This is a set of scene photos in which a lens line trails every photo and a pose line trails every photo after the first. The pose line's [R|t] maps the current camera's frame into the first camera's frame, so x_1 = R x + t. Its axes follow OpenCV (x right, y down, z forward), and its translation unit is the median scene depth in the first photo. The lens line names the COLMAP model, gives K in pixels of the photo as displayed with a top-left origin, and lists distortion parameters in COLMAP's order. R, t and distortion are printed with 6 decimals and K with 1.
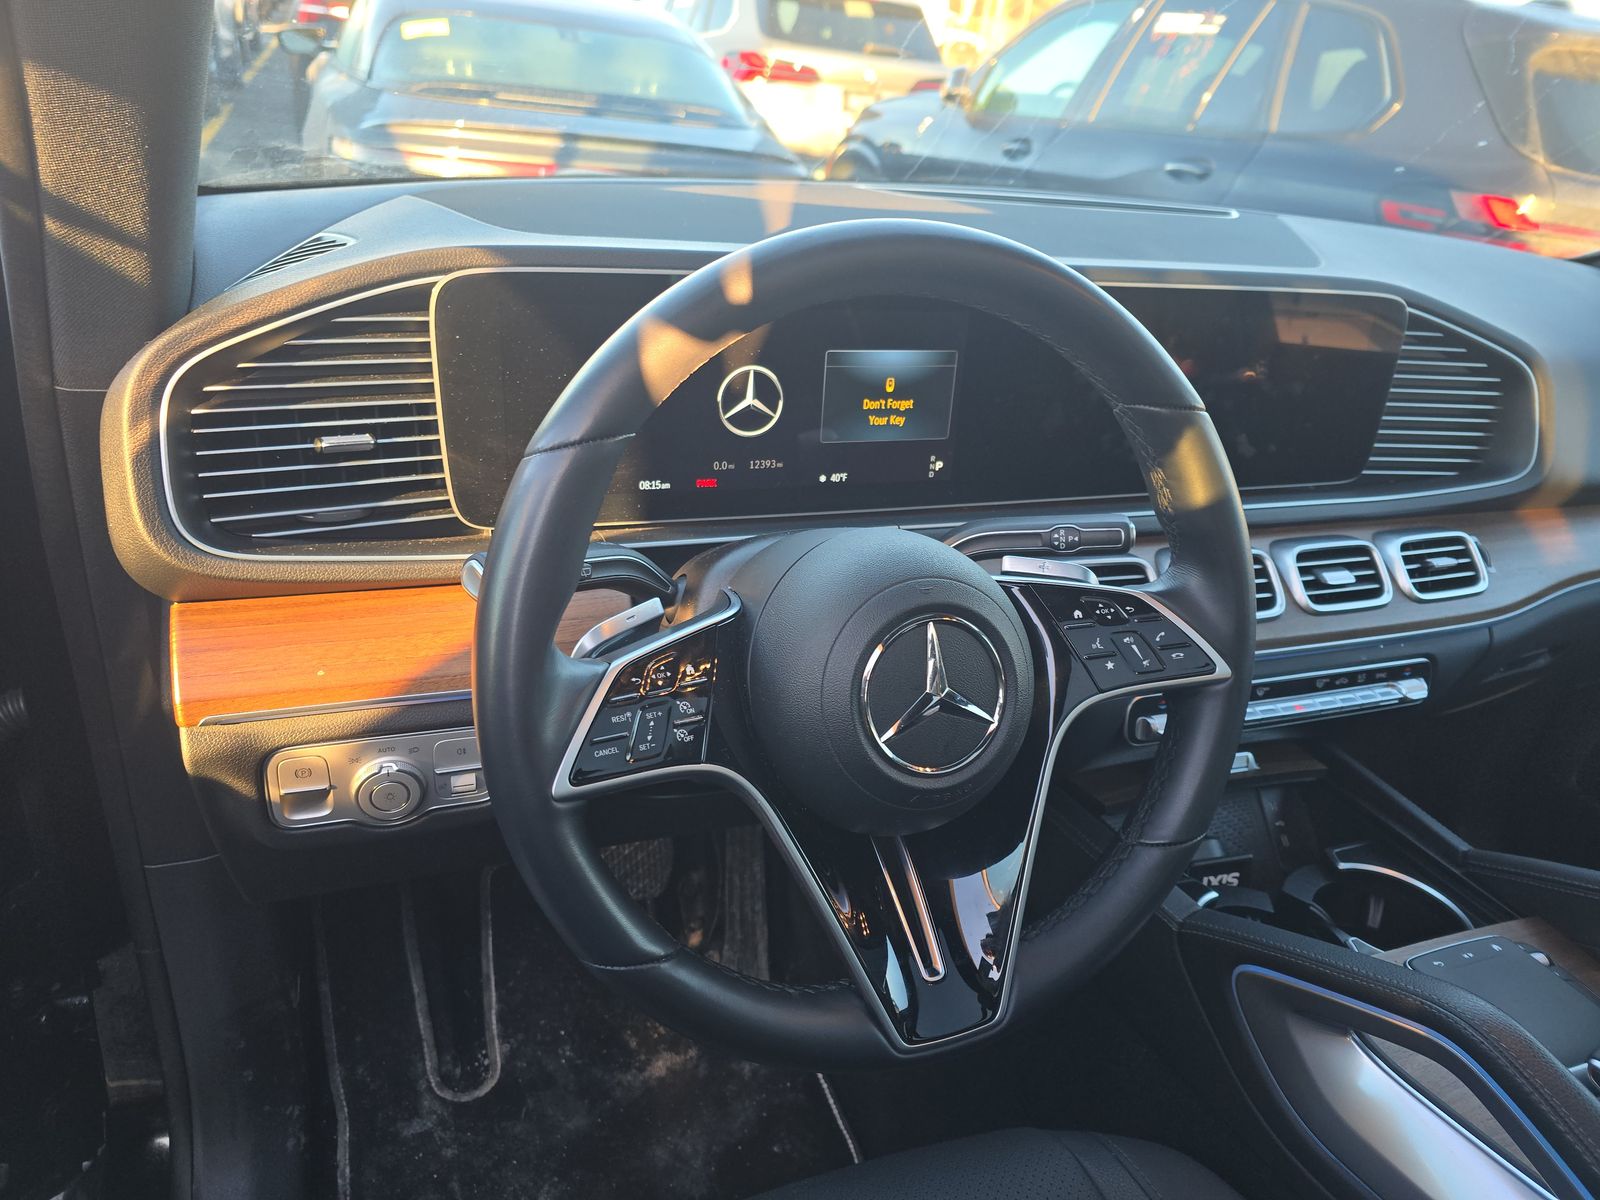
lens RADIAL K [[1084.7, 0, 799.2], [0, 1084.7, 601.5], [0, 0, 1]] dist [0.039089, -0.014960]
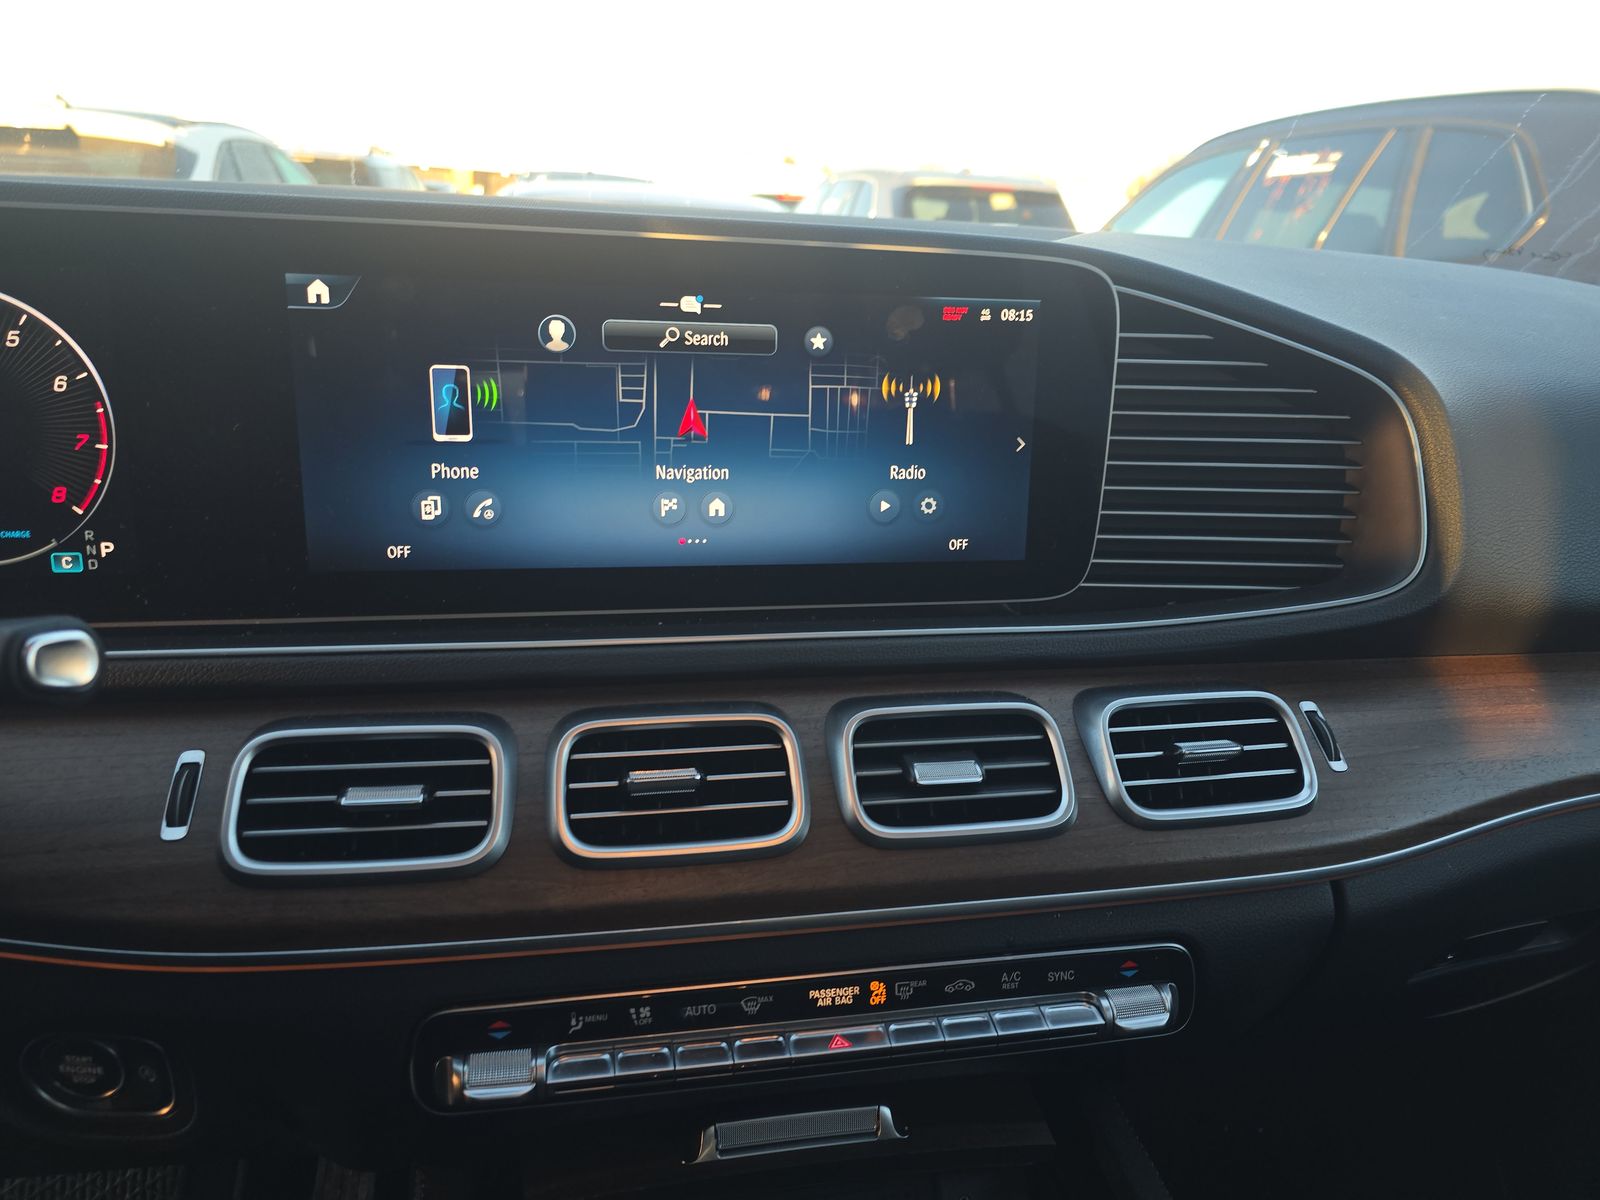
lens RADIAL K [[1084.7, 0, 792.5], [0, 1084.7, 594.8], [0, 0, 1]] dist [0.039089, -0.014960]
pose [[0.984013, -0.004078, -0.178049, 0.505383], [-0.026199, 0.985547, -0.167364, -0.016729], [0.176158, 0.169353, 0.969684, 0.475755]]
